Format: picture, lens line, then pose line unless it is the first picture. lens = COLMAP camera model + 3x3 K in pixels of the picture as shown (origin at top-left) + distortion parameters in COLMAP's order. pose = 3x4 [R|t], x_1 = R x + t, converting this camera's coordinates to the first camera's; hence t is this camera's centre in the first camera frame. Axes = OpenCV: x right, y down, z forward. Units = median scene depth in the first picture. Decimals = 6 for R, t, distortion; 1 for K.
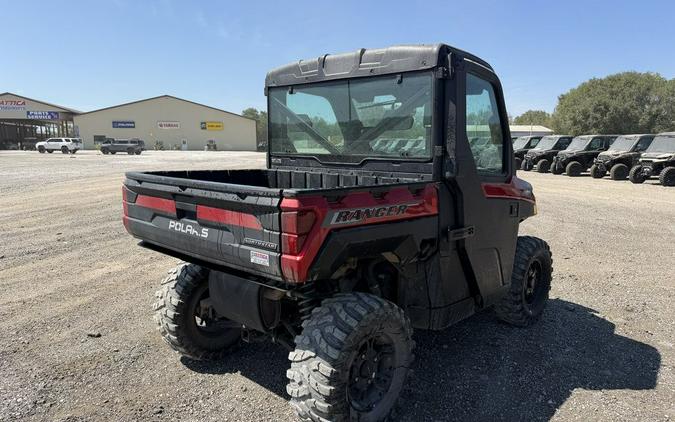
lens RADIAL K [[474.2, 0, 338.8], [0, 474.2, 238.0], [0, 0, 1]] dist [0.031075, -0.003652]
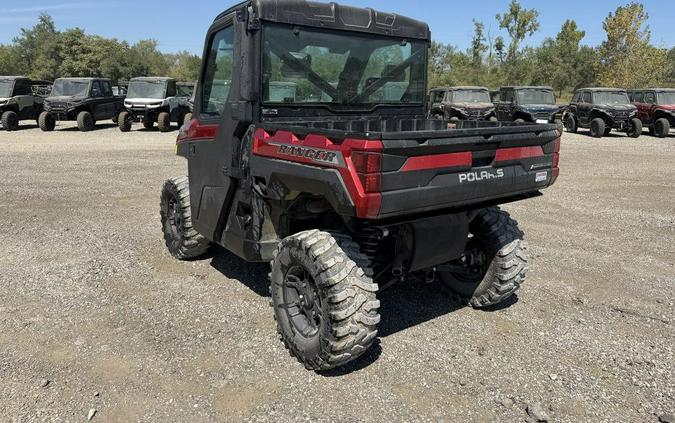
lens RADIAL K [[474.2, 0, 338.2], [0, 474.2, 182.9], [0, 0, 1]] dist [0.091444, -0.121081]
pose [[0.192434, -0.181169, 0.964441, -1.245969], [0.178842, 0.972825, 0.147060, -0.191207], [-0.964875, 0.144183, 0.219606, 0.964331]]
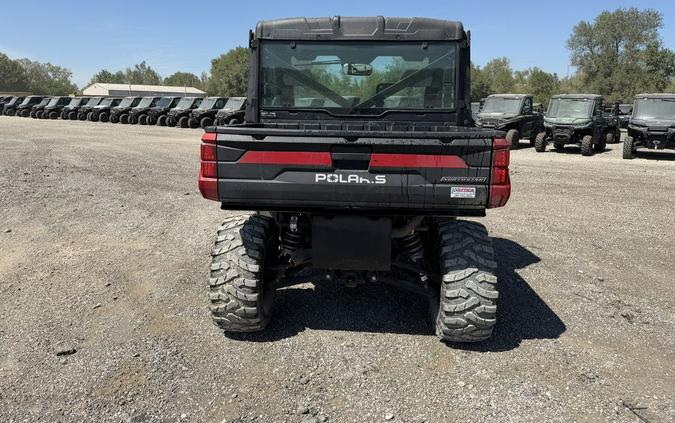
lens RADIAL K [[474.2, 0, 338.2], [0, 474.2, 182.9], [0, 0, 1]] dist [0.091444, -0.121081]
pose [[0.780306, -0.093780, 0.618326, -0.861783], [0.113564, 0.993503, 0.007368, -0.018521], [-0.615000, 0.064470, 0.785887, 0.200787]]
